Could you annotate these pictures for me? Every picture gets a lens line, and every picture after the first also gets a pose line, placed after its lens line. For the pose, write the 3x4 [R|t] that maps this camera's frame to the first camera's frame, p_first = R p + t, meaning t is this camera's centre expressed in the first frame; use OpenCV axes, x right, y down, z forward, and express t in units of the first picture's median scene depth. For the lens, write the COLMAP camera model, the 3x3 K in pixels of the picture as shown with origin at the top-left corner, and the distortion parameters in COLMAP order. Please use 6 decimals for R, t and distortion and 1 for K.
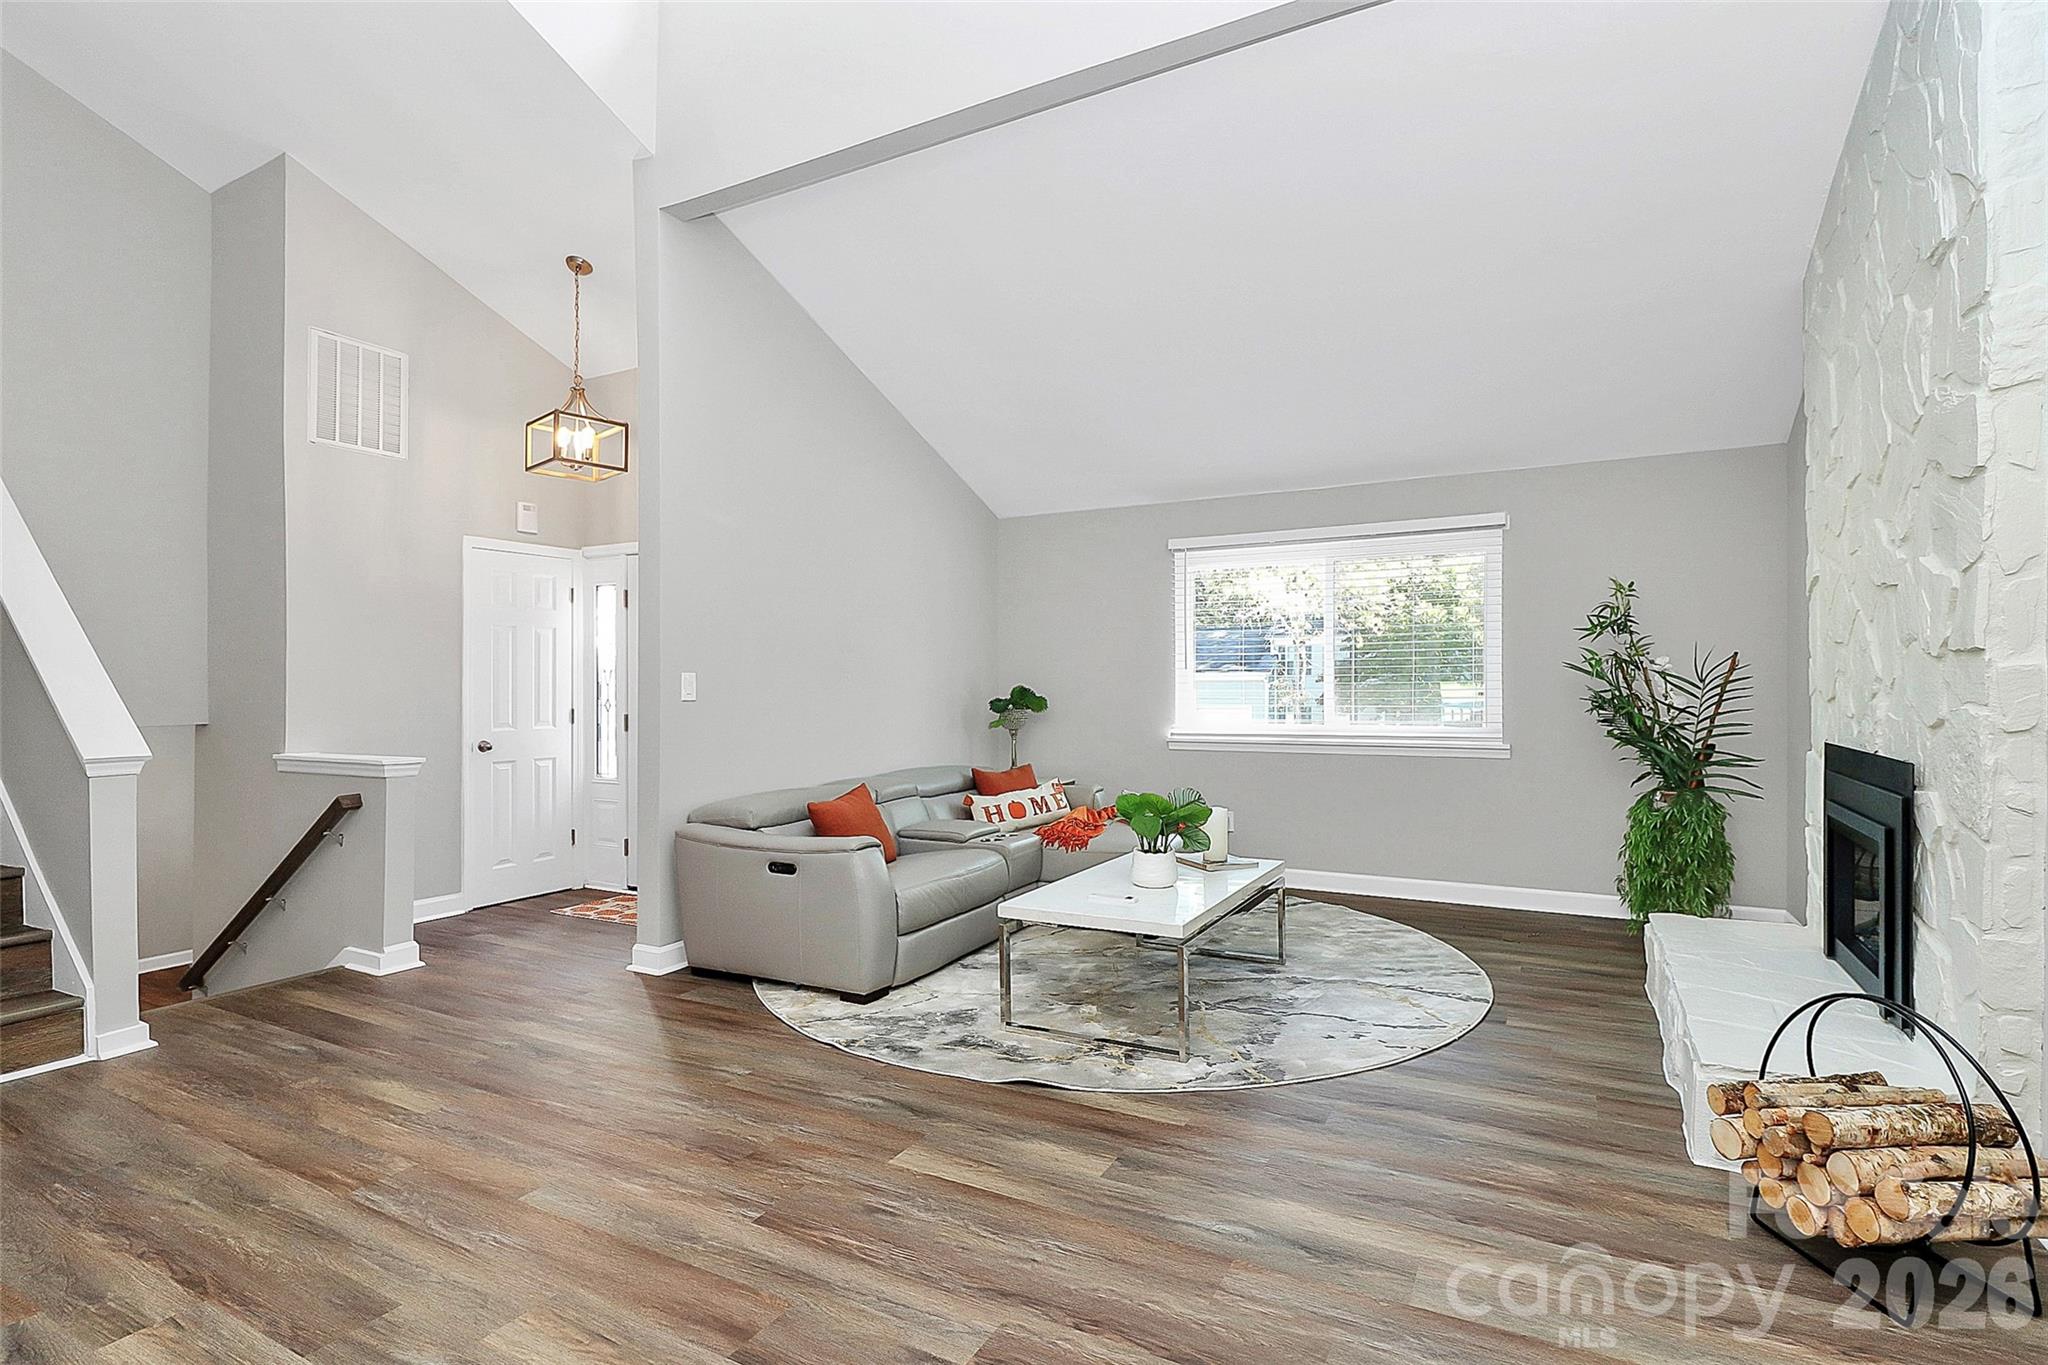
lens RADIAL K [[981.3, 0, 1072.3], [0, 981.3, 667.7], [0, 0, 1]] dist [-0.003001, -0.004856]
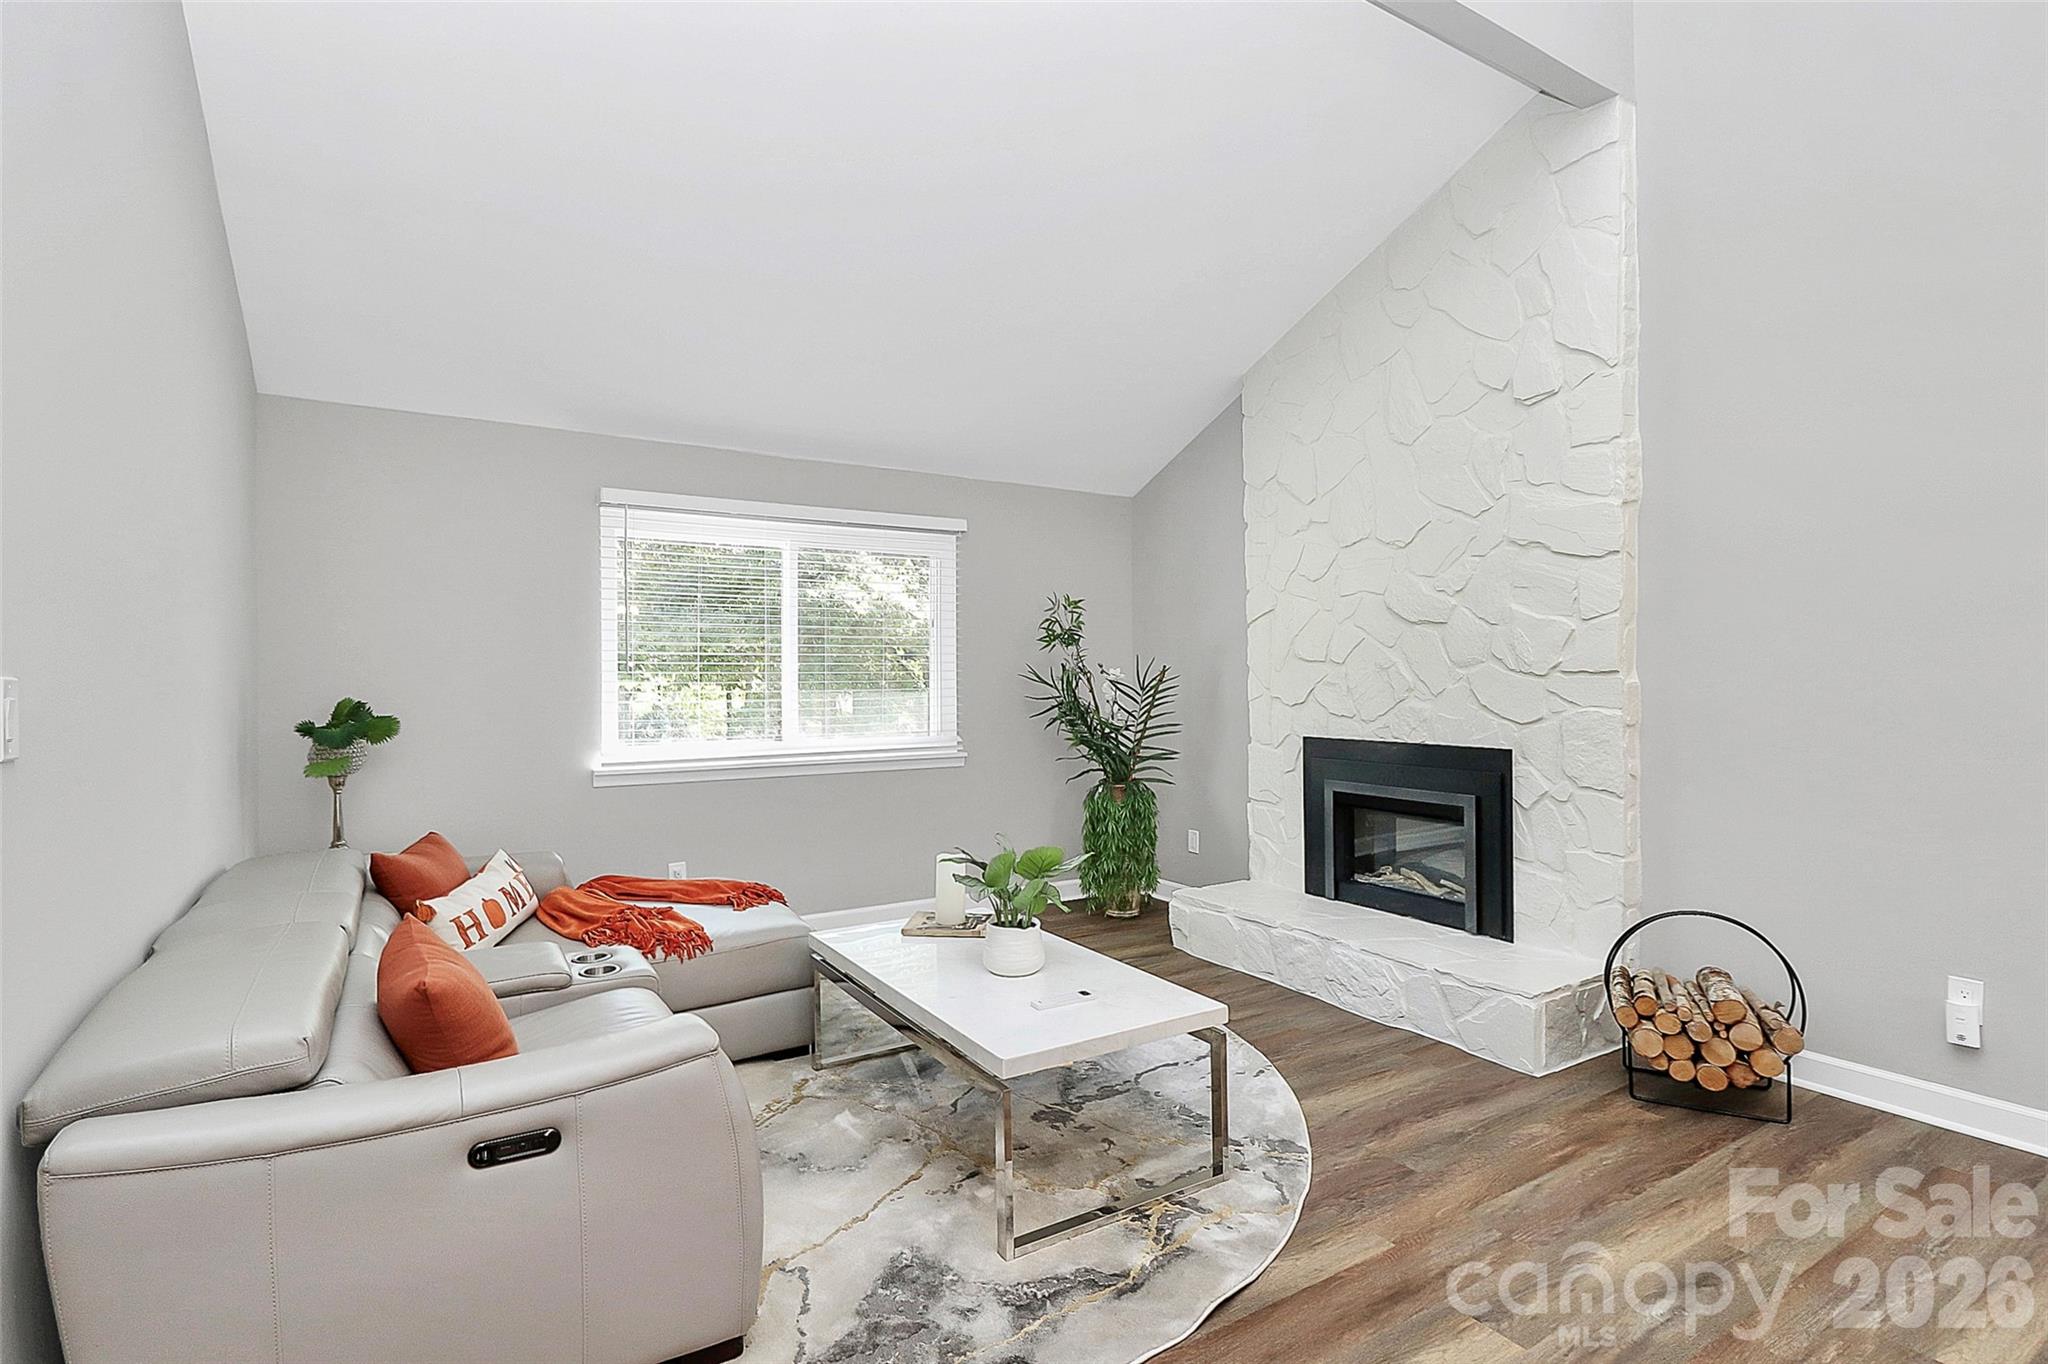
lens RADIAL K [[981.3, 0, 1015.3], [0, 981.3, 682.8], [0, 0, 1]] dist [-0.003001, -0.004856]
pose [[0.540029, 0.002521, 0.841642, -0.406106], [-0.012805, 0.999904, 0.005221, 0.001763], [-0.841549, -0.013596, 0.540010, 0.459841]]
